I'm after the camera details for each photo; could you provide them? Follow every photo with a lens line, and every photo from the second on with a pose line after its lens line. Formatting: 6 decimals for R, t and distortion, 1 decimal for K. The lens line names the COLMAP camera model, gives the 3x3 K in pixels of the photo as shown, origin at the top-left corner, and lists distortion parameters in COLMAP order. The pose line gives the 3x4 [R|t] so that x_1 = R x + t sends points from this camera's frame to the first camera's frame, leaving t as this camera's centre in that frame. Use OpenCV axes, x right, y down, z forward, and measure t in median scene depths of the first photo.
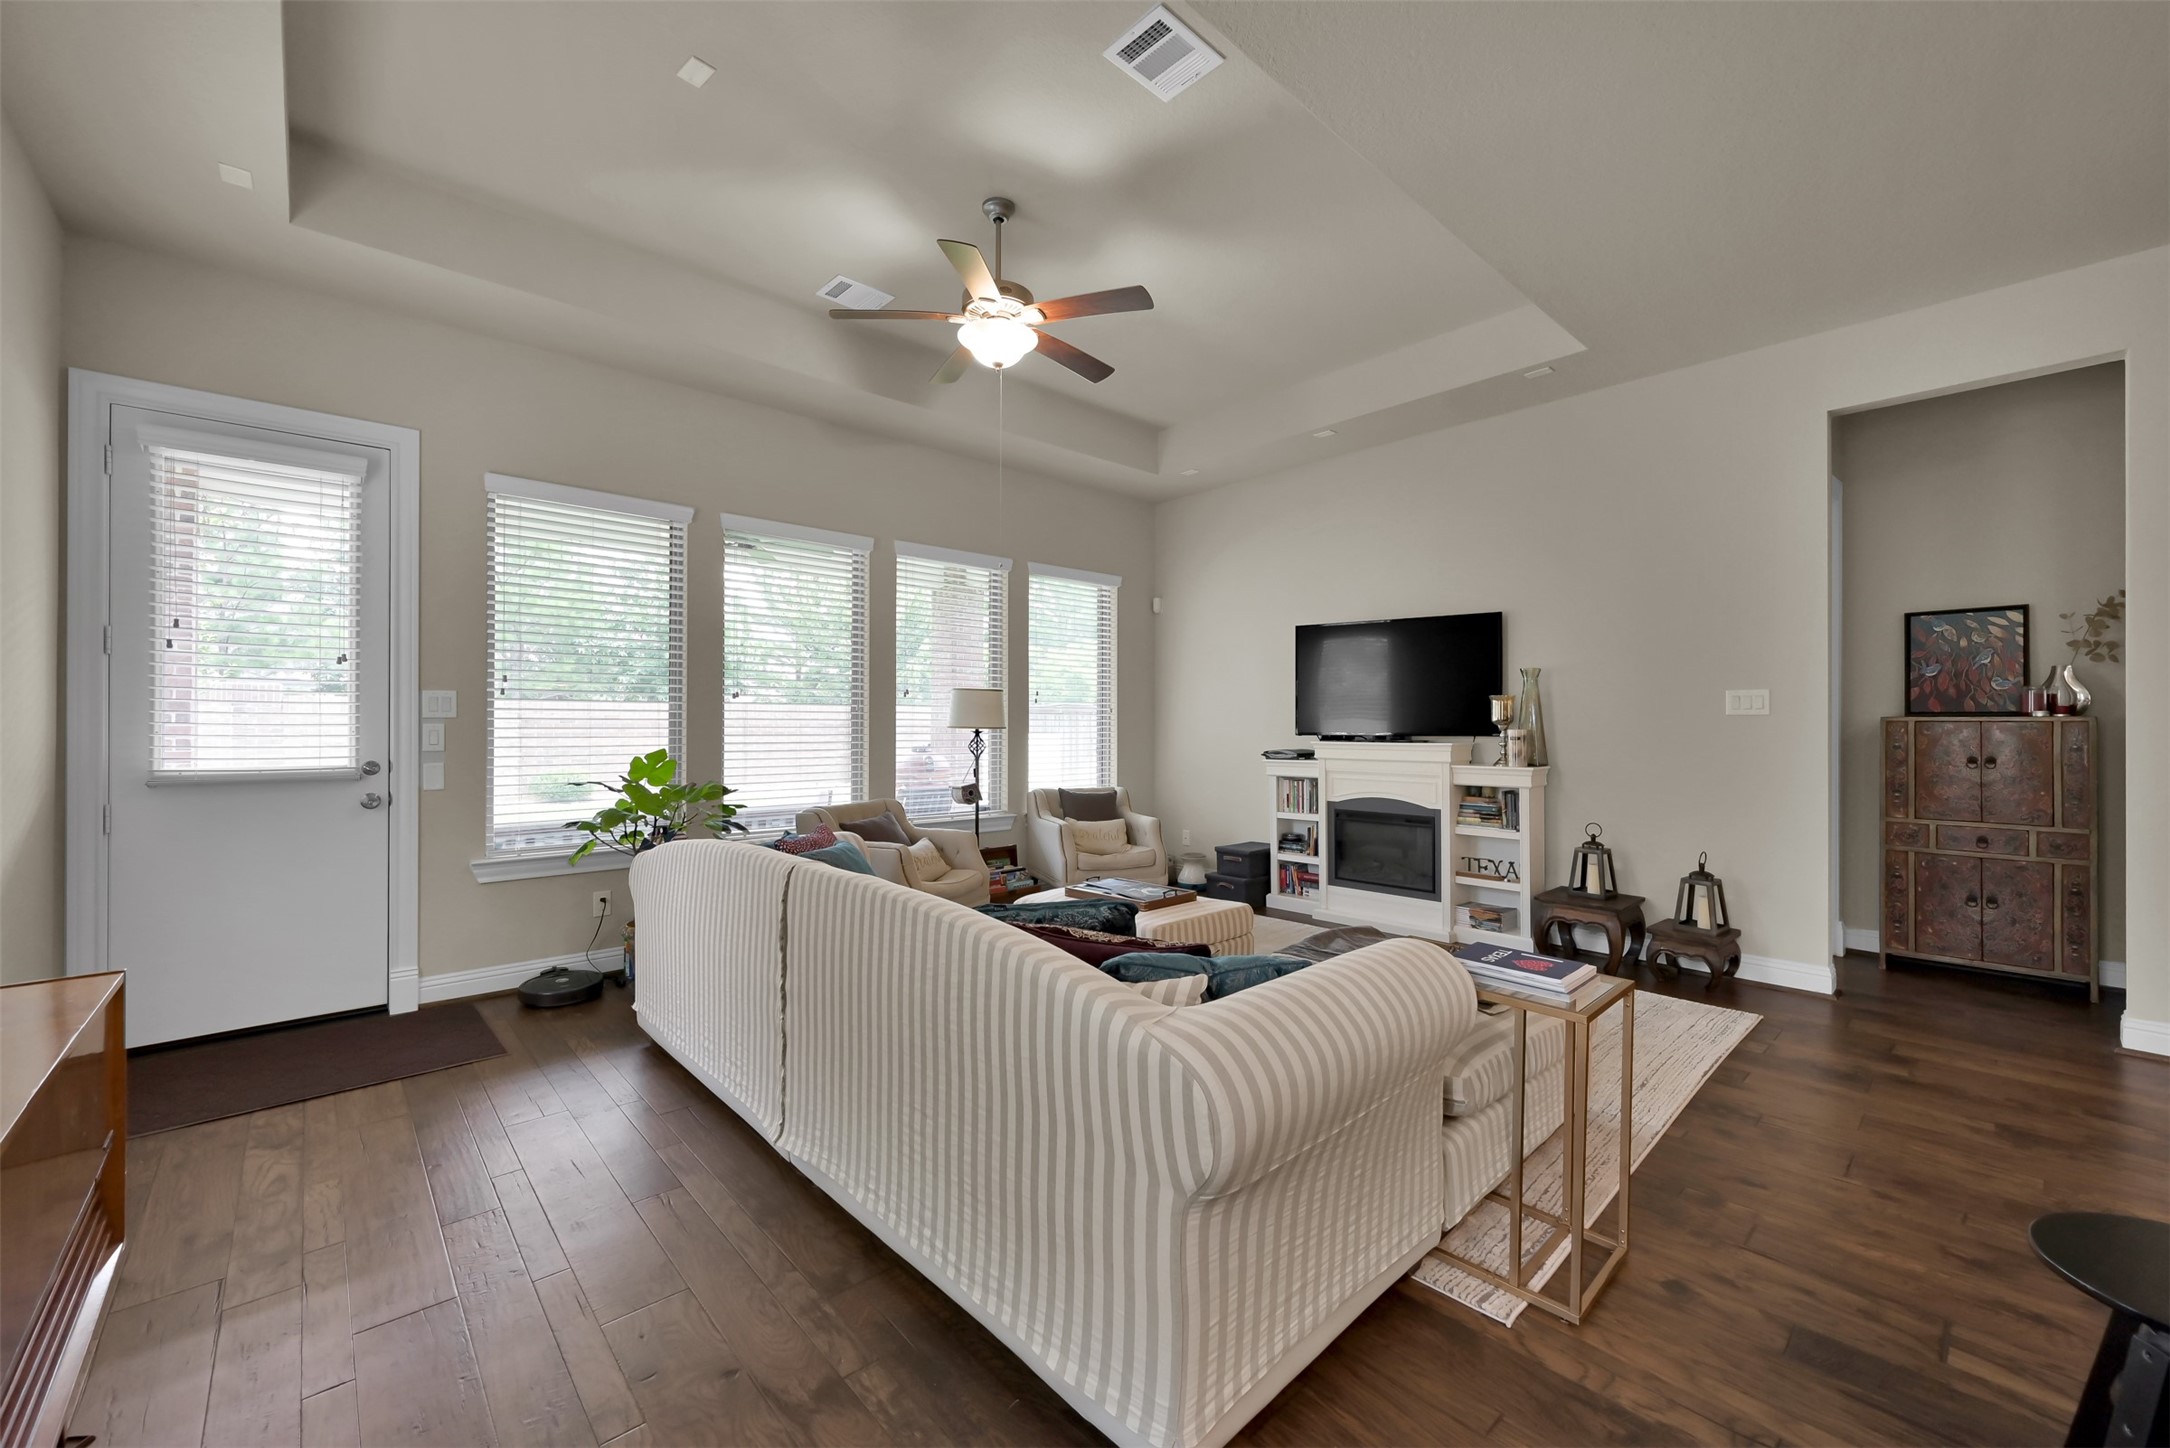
lens RADIAL K [[861.4, 0, 1089.0], [0, 861.4, 721.1], [0, 0, 1]] dist [0.004754, -0.000023]
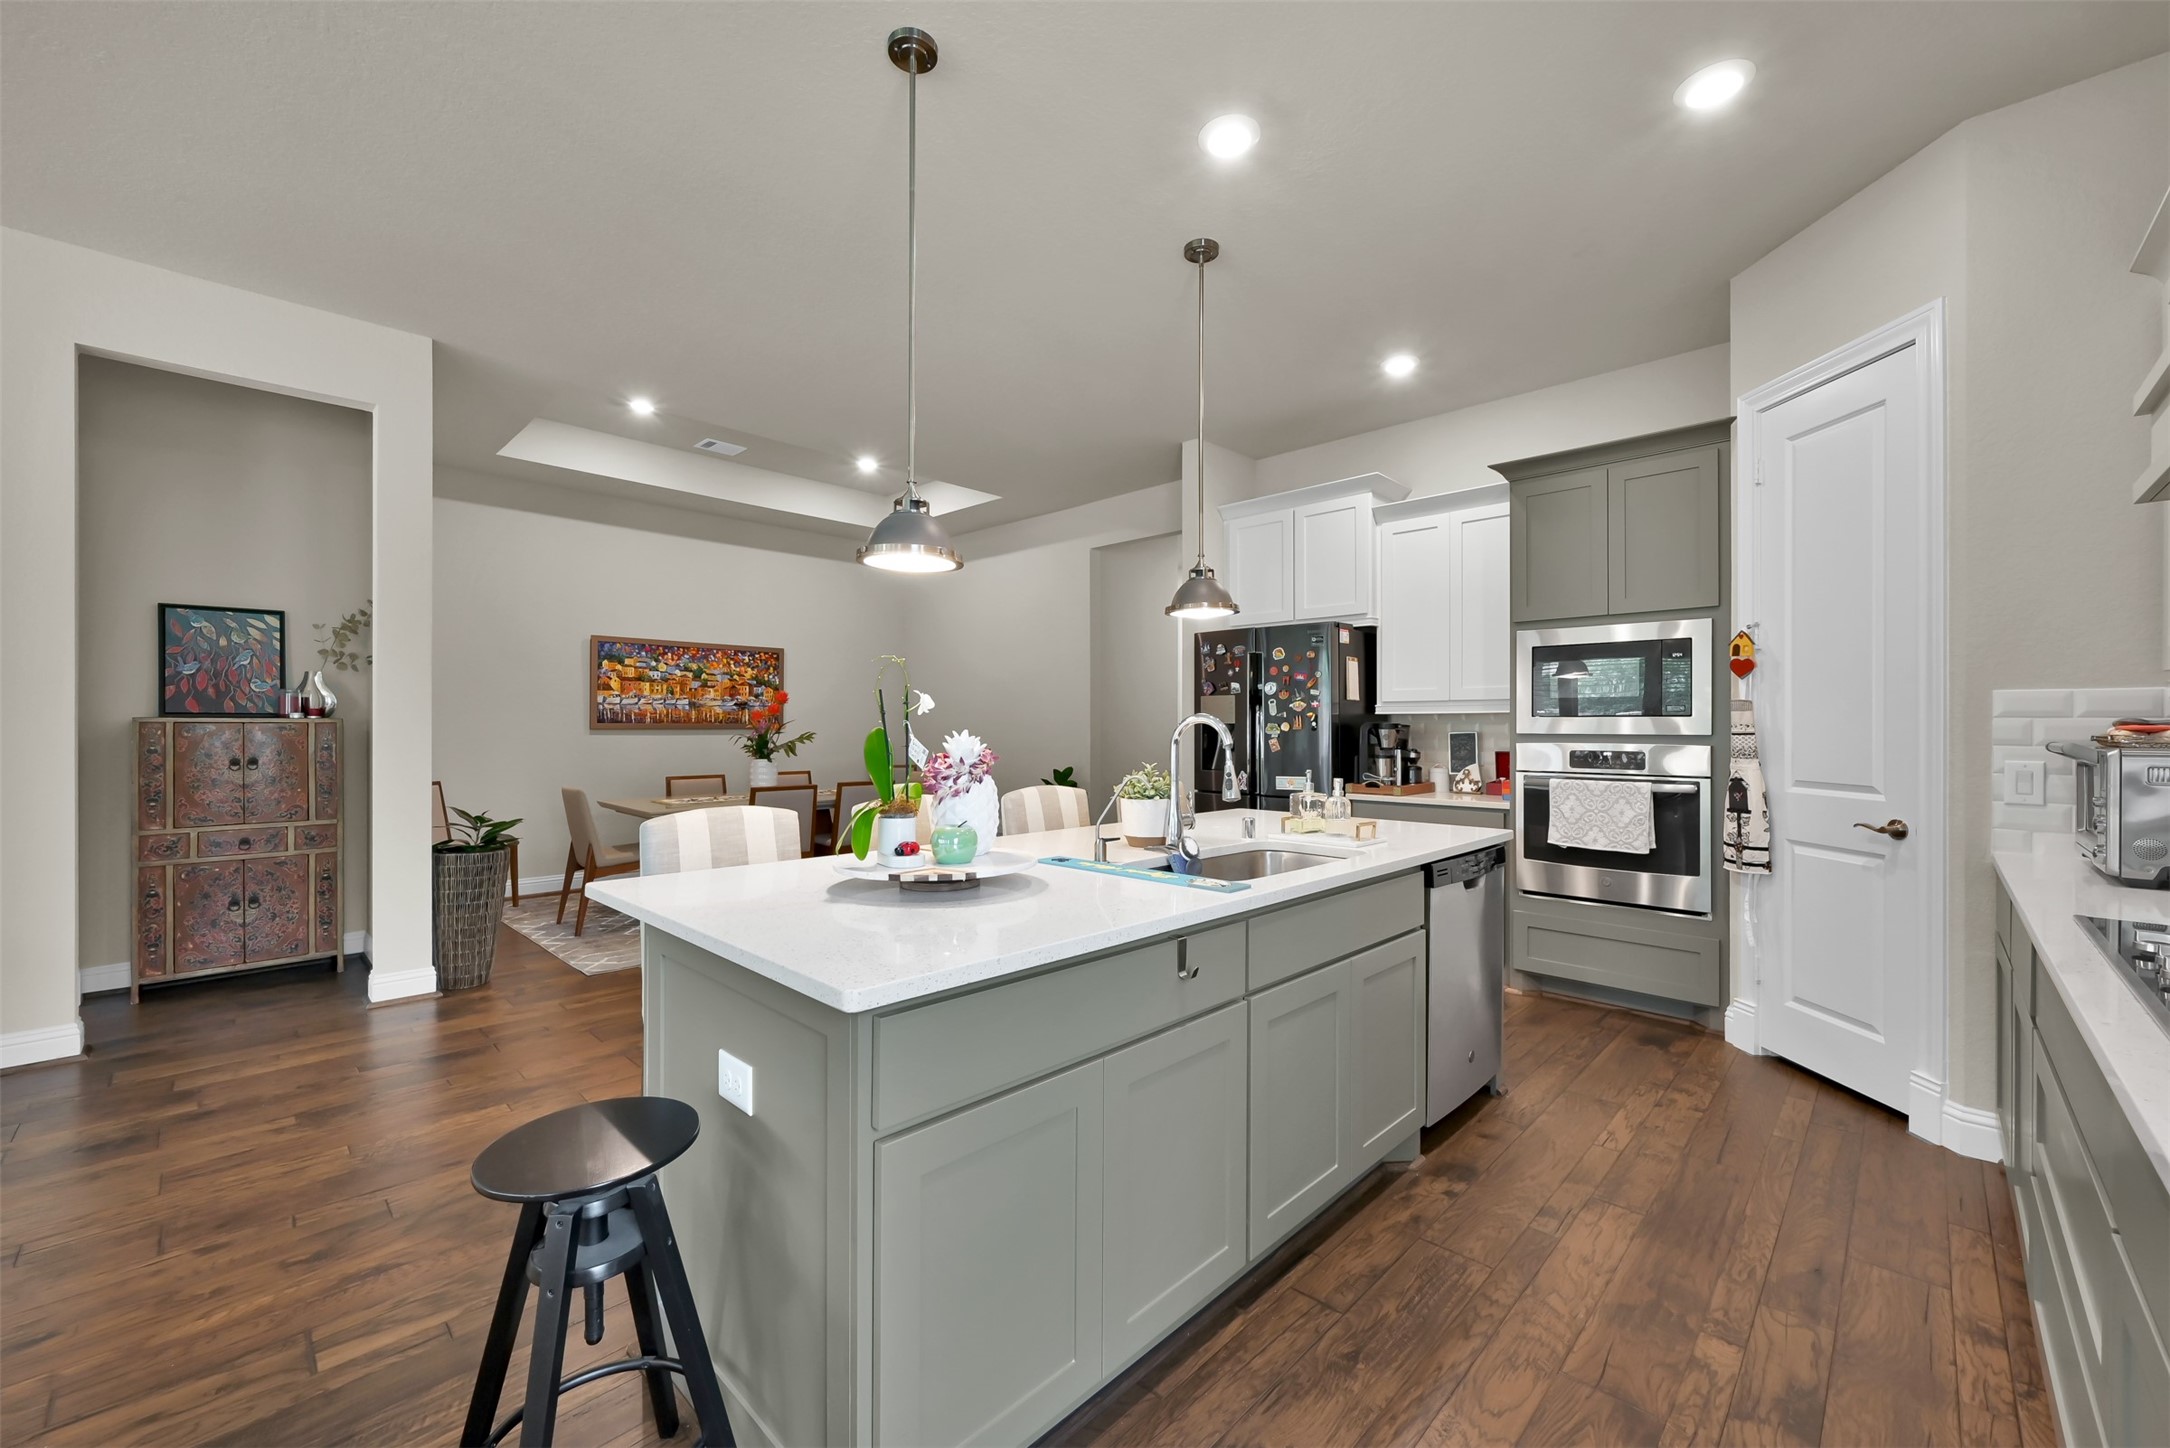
lens RADIAL K [[861.4, 0, 1103.5], [0, 861.4, 723.3], [0, 0, 1]] dist [0.004754, -0.000023]
pose [[-0.060005, 0.000816, 0.998198, -0.022330], [-0.001854, 0.999998, -0.000929, 0.000220], [-0.998196, -0.001907, -0.060004, 0.073313]]
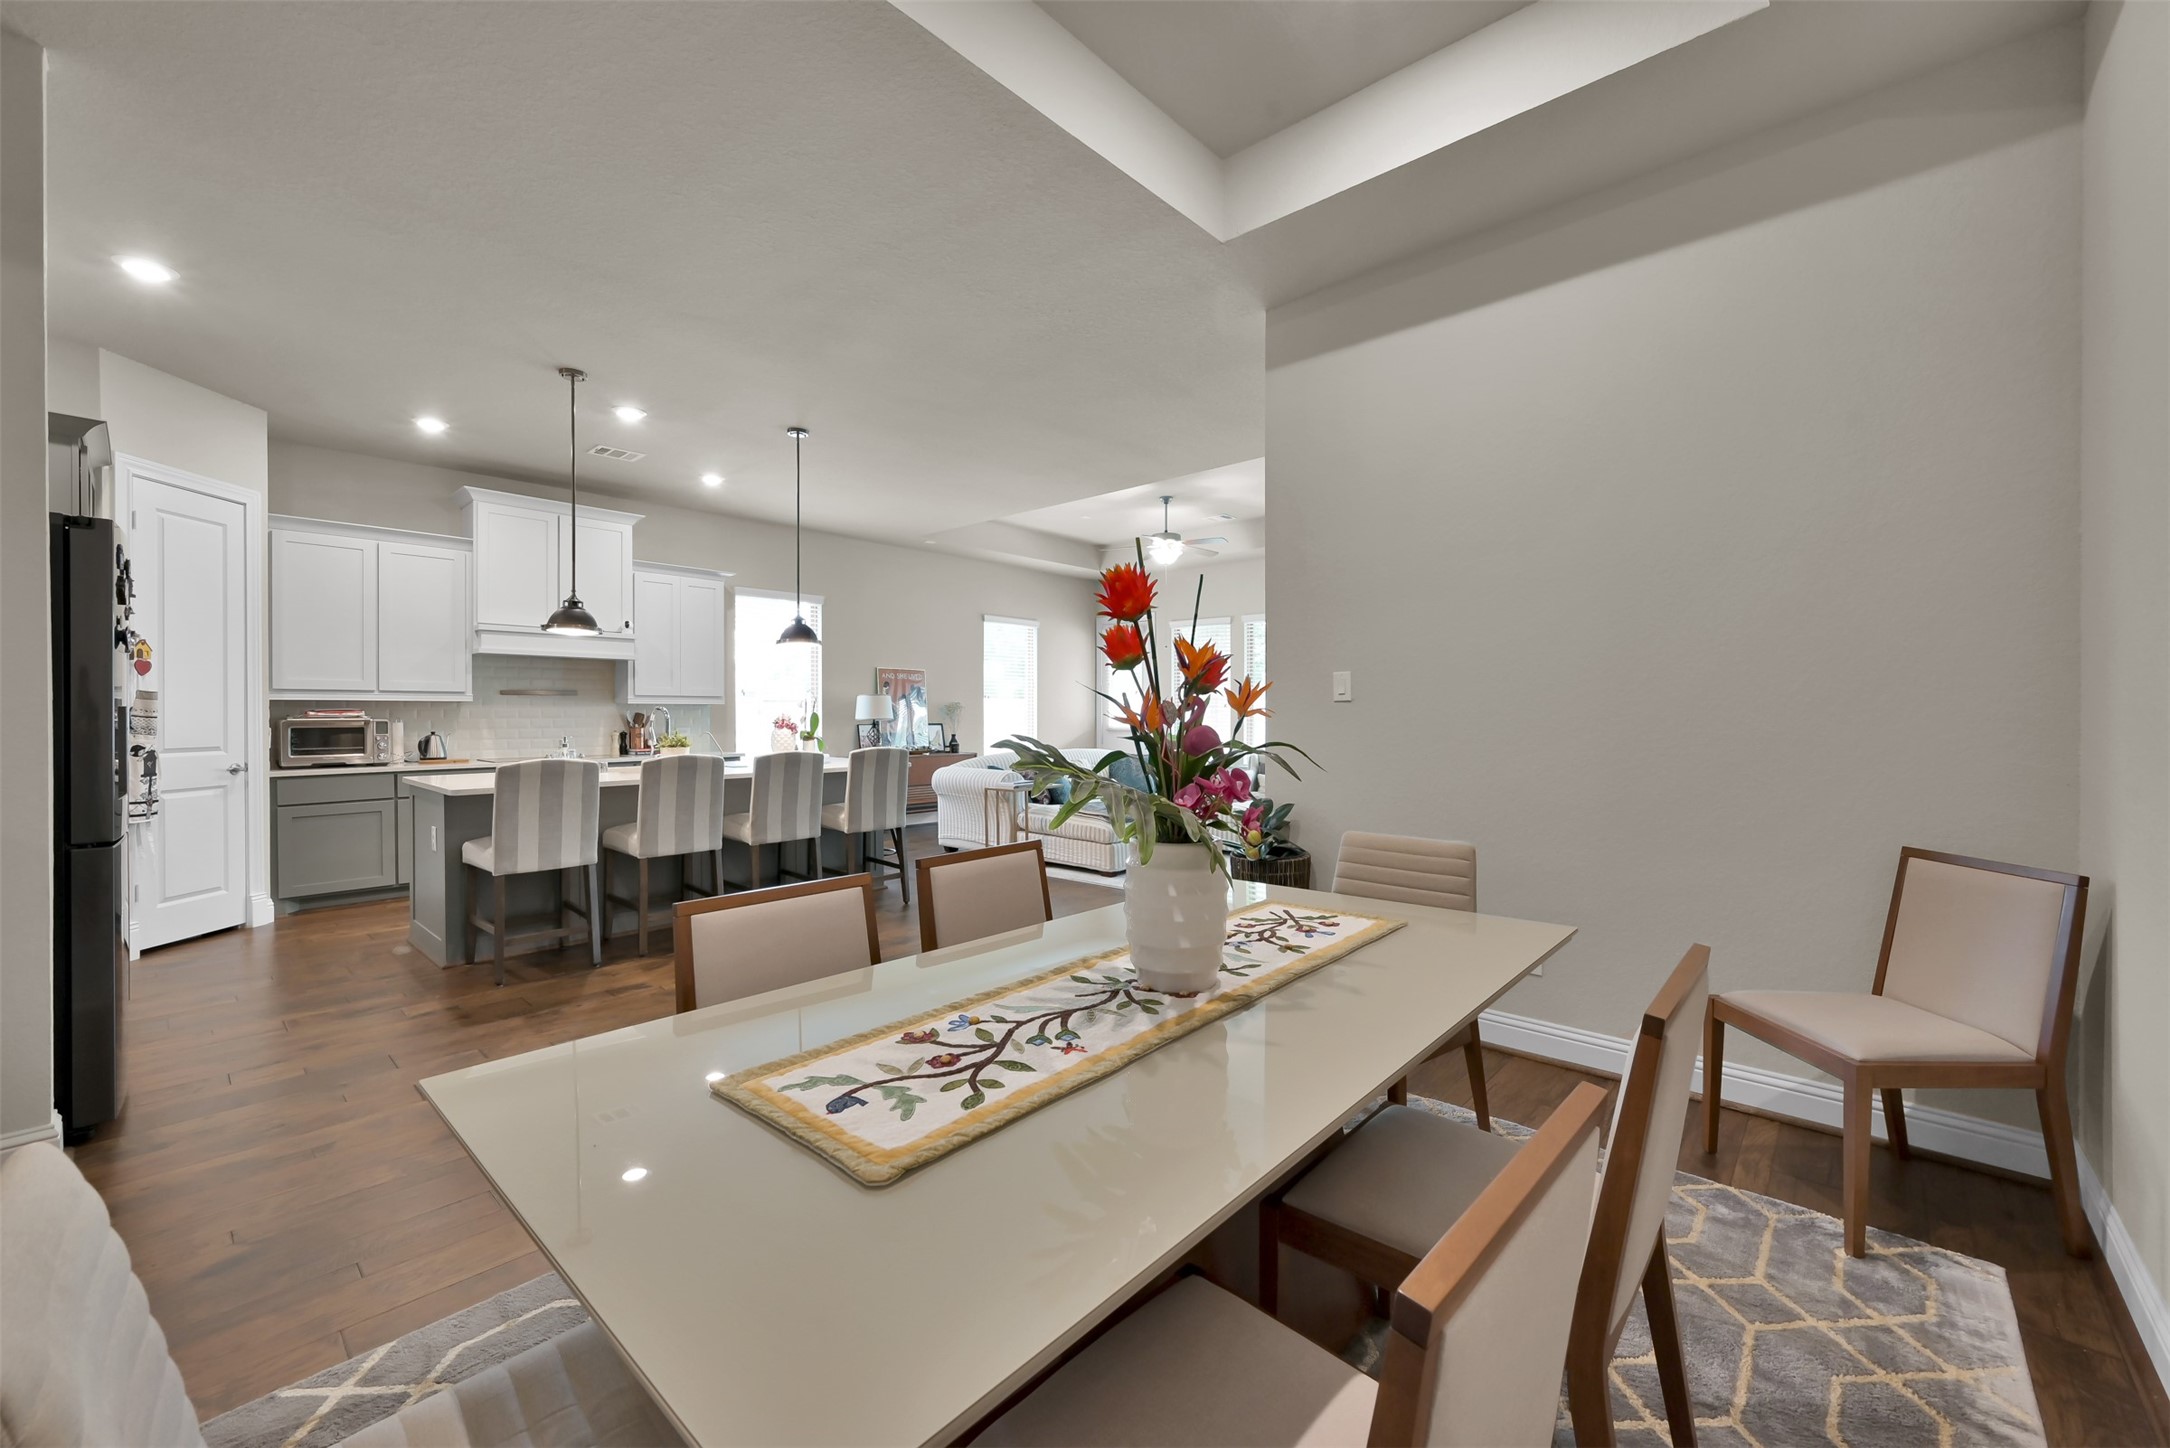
lens RADIAL K [[861.4, 0, 1078.1], [0, 861.4, 717.6], [0, 0, 1]] dist [0.004754, -0.000023]
pose [[0.064802, 0.001954, -0.997896, 1.982063], [0.002460, 0.999995, 0.002118, 0.010065], [0.997895, -0.002592, 0.064797, 0.532166]]
